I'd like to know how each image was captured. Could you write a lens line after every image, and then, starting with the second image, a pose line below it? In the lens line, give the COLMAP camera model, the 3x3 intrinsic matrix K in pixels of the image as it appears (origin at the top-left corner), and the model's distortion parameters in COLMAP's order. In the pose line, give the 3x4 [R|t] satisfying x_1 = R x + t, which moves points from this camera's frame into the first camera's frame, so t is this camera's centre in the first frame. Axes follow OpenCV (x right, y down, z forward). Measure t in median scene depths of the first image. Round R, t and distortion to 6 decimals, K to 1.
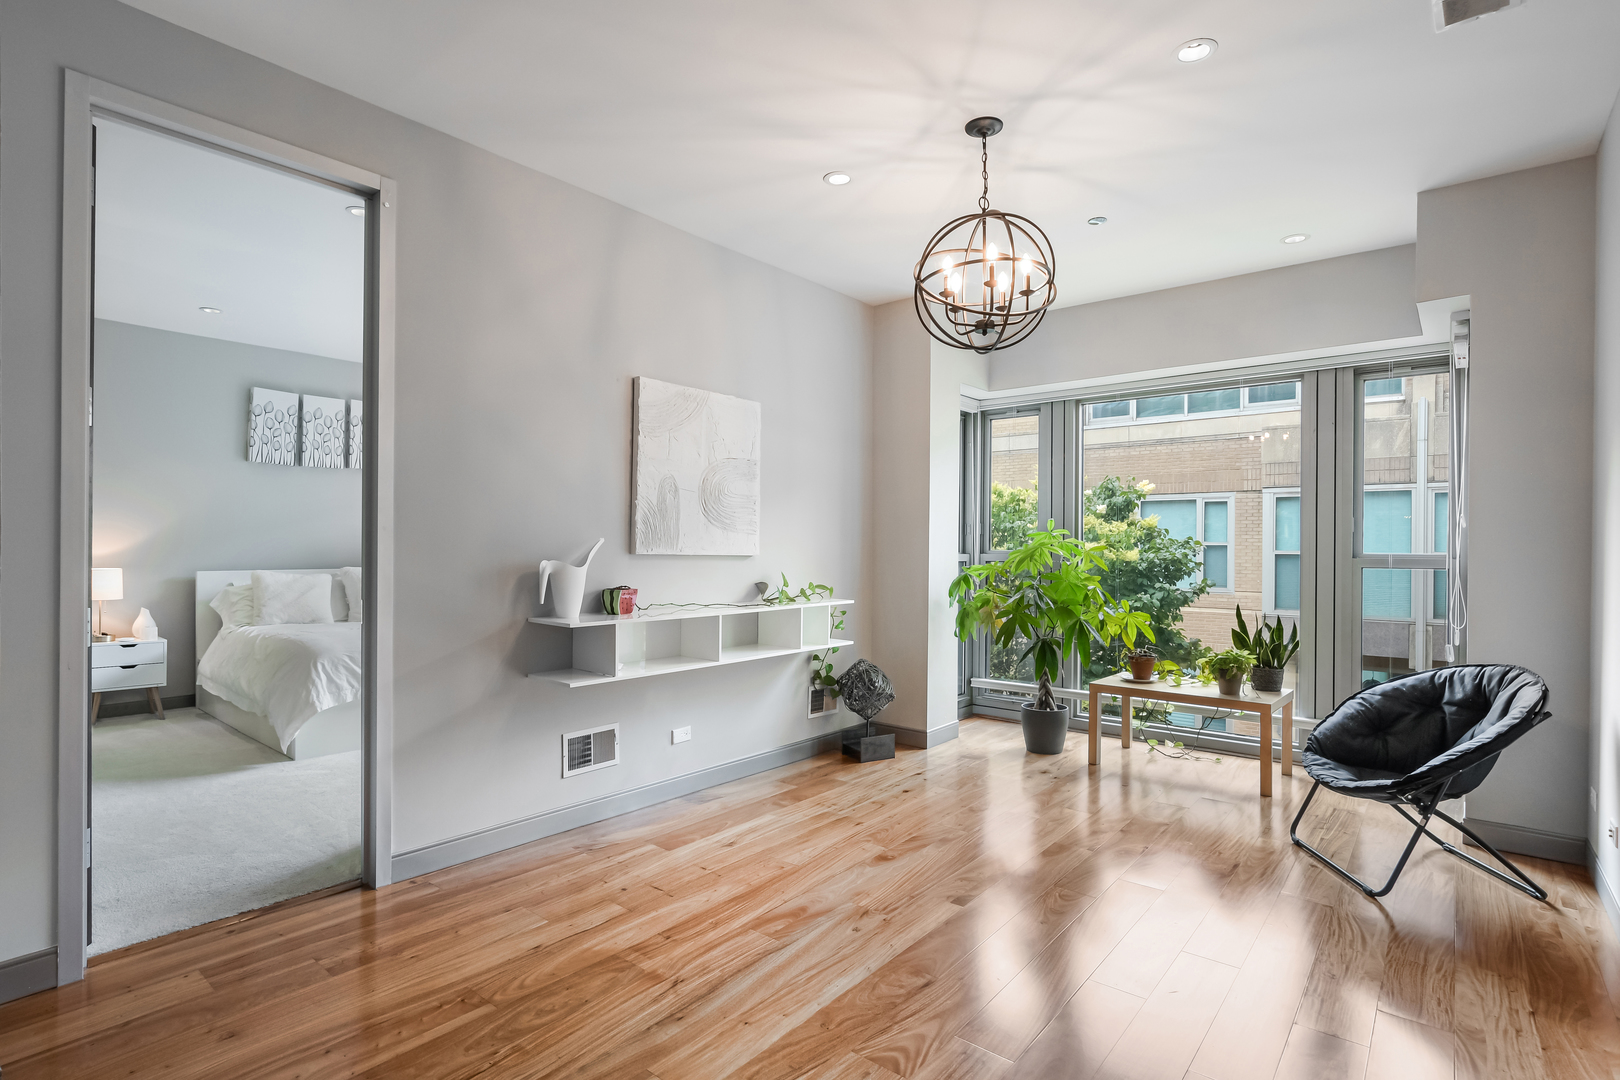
lens RADIAL K [[808.6, 0, 808.4], [0, 808.6, 543.8], [0, 0, 1]] dist [0.000340, -0.000145]
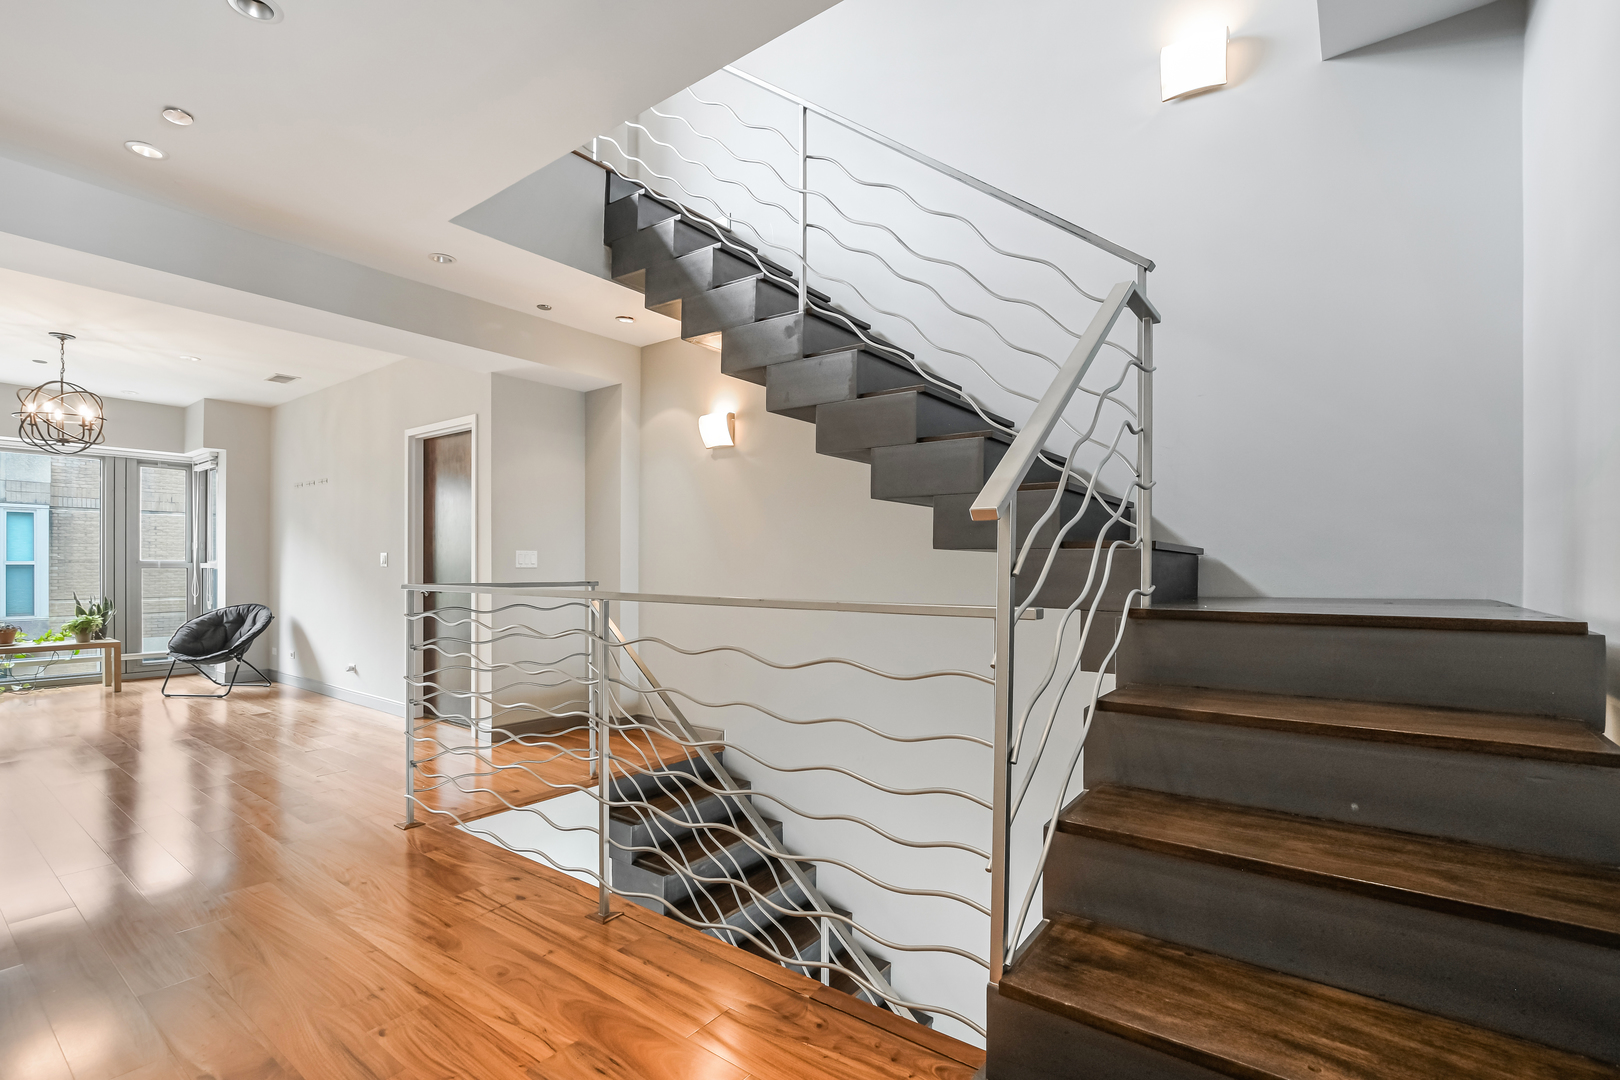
lens RADIAL K [[730.8, 0, 810.2], [0, 730.8, 553.9], [0, 0, 1]] dist [0.000859, 0.000042]
pose [[-0.052808, 0.008963, 0.998564, -1.432918], [-0.002254, 0.999956, -0.009094, 0.011907], [-0.998602, -0.002731, -0.052785, -0.590405]]
